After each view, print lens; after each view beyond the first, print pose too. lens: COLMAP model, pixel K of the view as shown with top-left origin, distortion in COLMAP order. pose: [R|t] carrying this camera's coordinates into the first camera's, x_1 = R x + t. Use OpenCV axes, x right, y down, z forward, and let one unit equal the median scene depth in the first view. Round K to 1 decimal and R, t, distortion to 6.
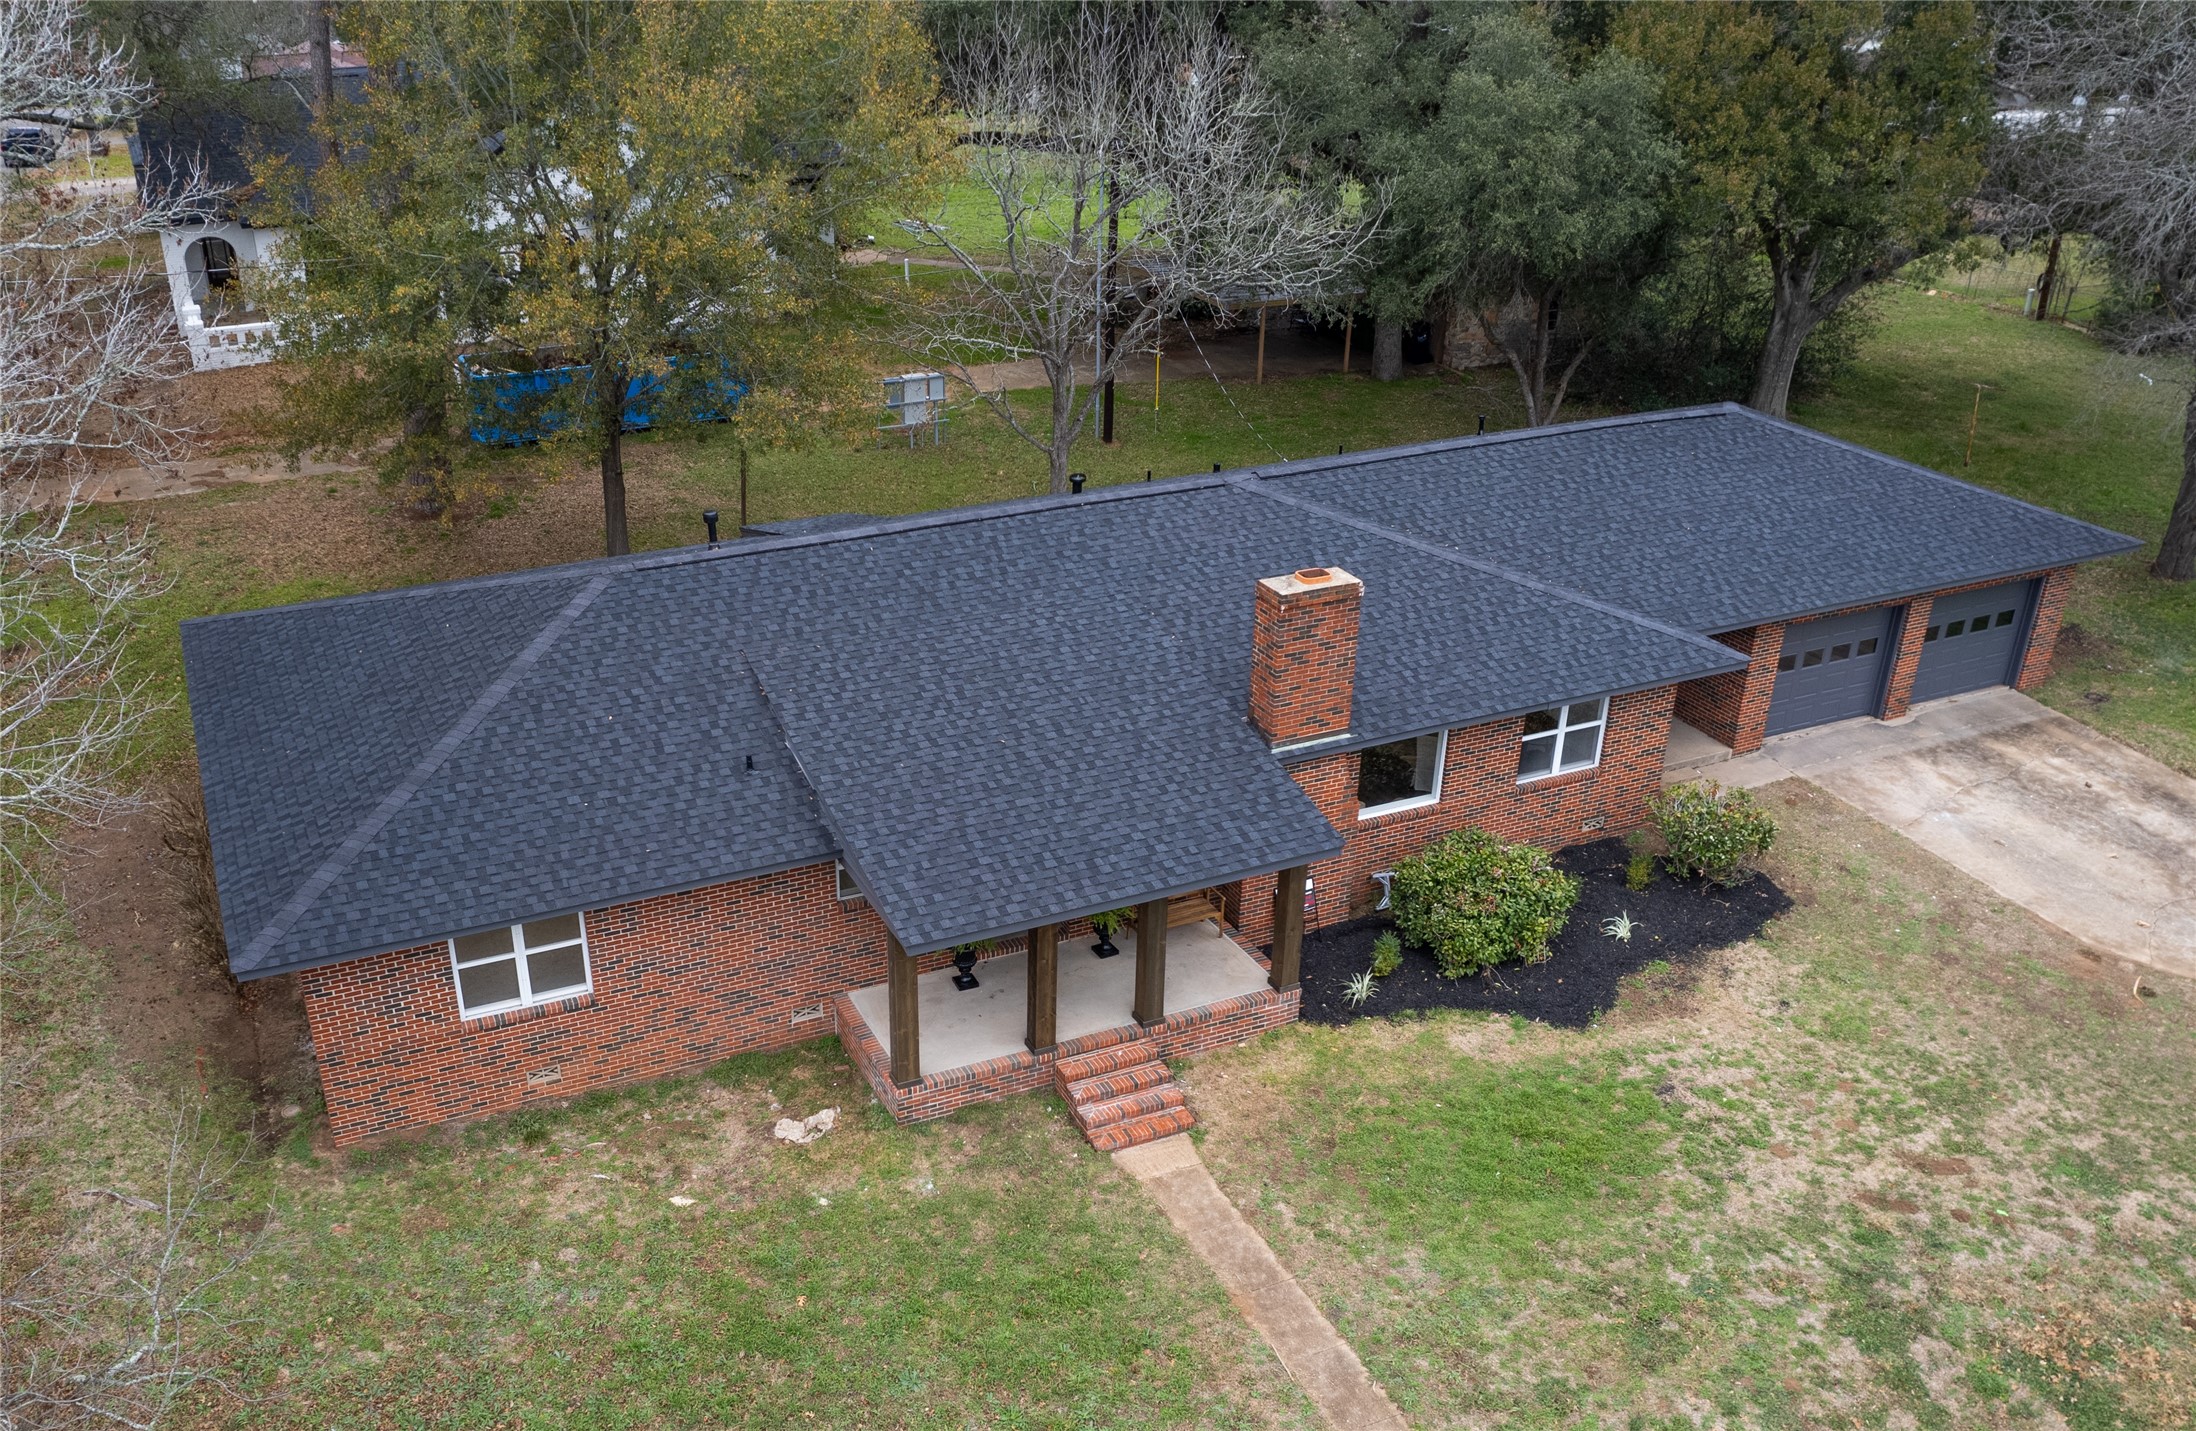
lens RADIAL K [[1897.7, 0, 988.9], [0, 1897.7, 820.2], [0, 0, 1]] dist [-0.054638, 0.011603]
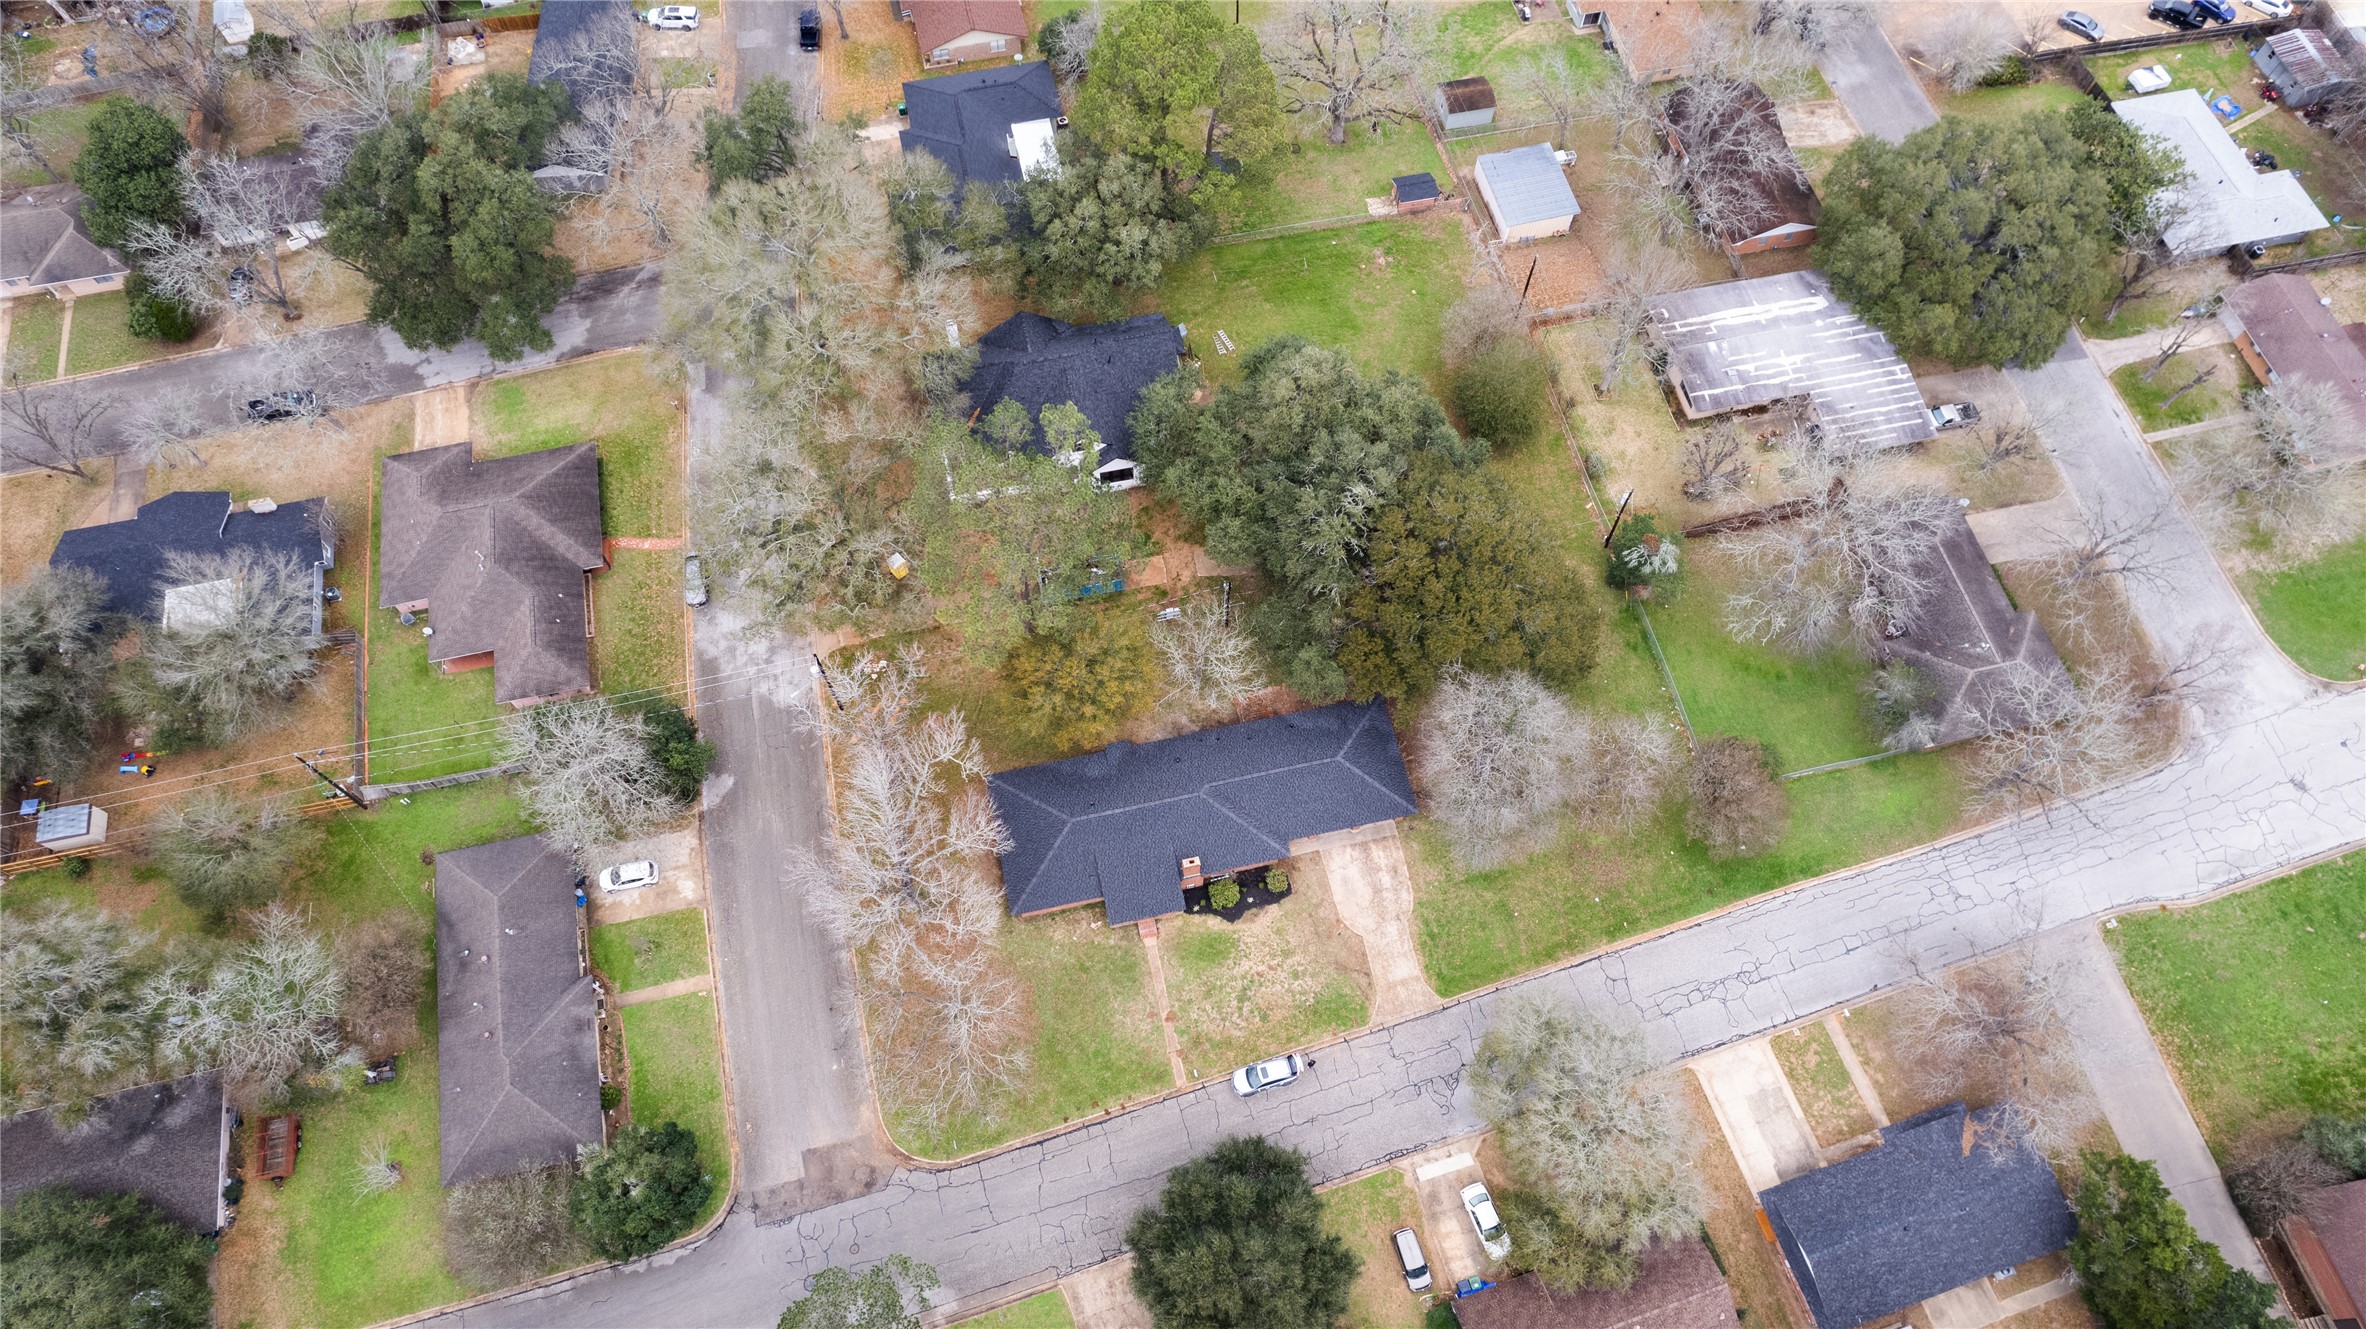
lens RADIAL K [[1565.3, 0, 1189.9], [0, 1565.3, 644.4], [0, 0, 1]] dist [-0.068828, 0.054802]
pose [[0.981154, 0.176900, -0.077735, 0.413303], [-0.100530, 0.810899, 0.576487, -3.343019], [0.165015, -0.557808, 0.813401, -2.437293]]
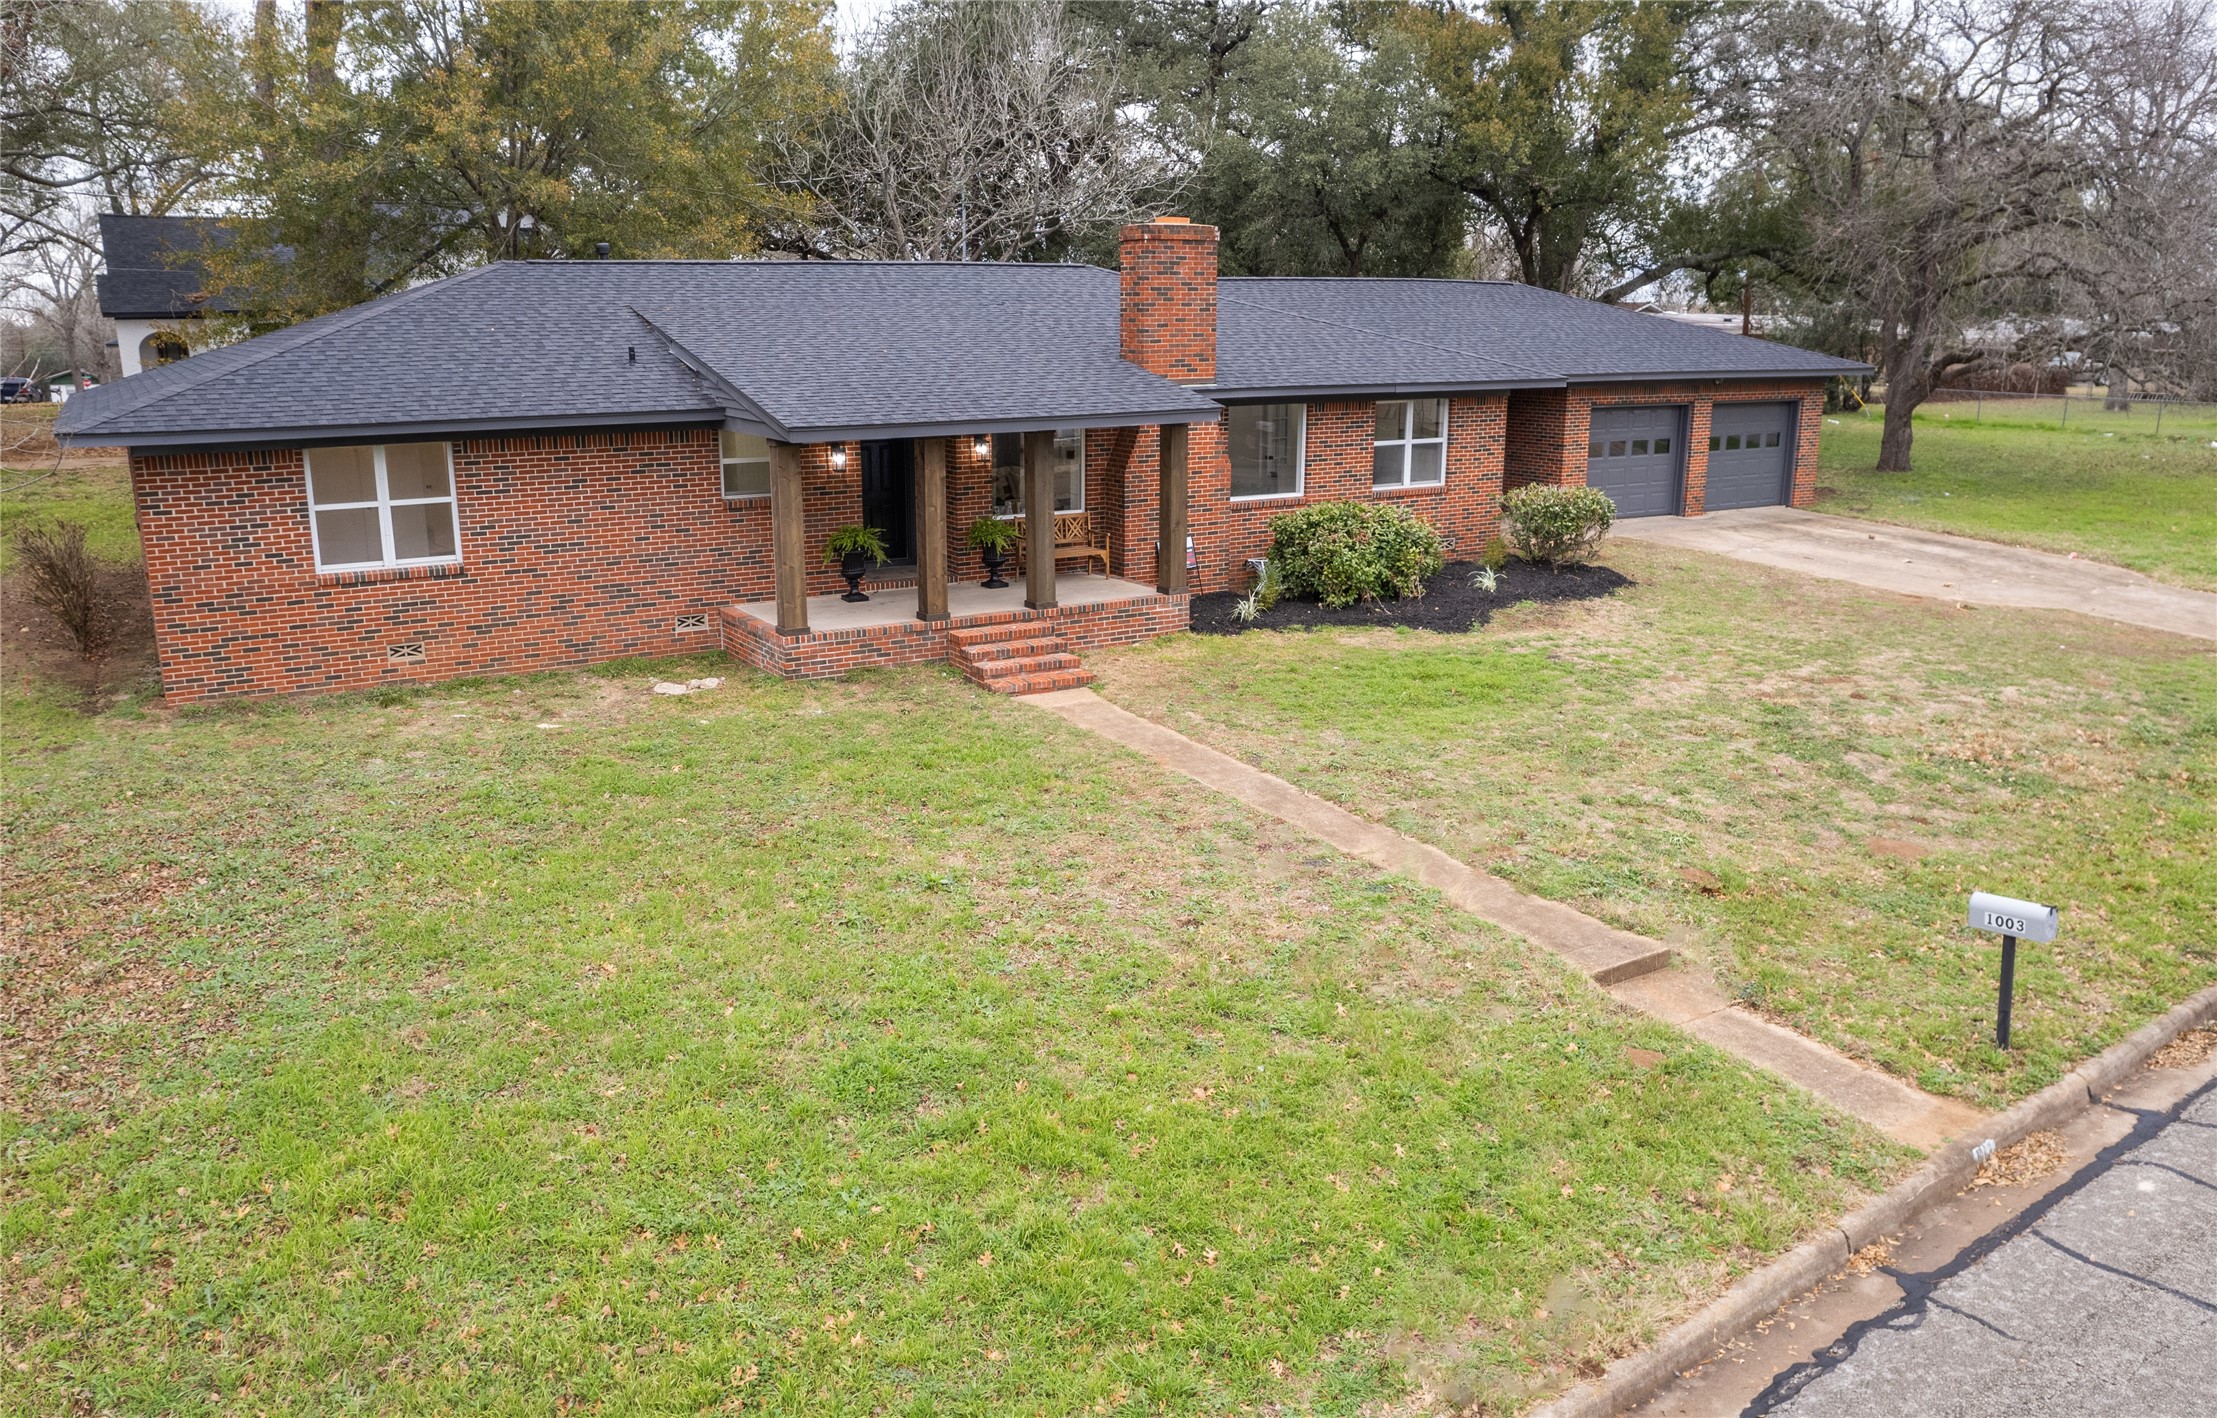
lens RADIAL K [[1626.3, 0, 1062.2], [0, 1626.3, 714.4], [0, 0, 1]] dist [-0.048063, -0.007094]
pose [[0.993130, -0.030175, 0.113059, -0.002431], [0.055866, 0.971225, -0.231518, 0.349882], [-0.102820, 0.236243, 0.966239, 0.186414]]
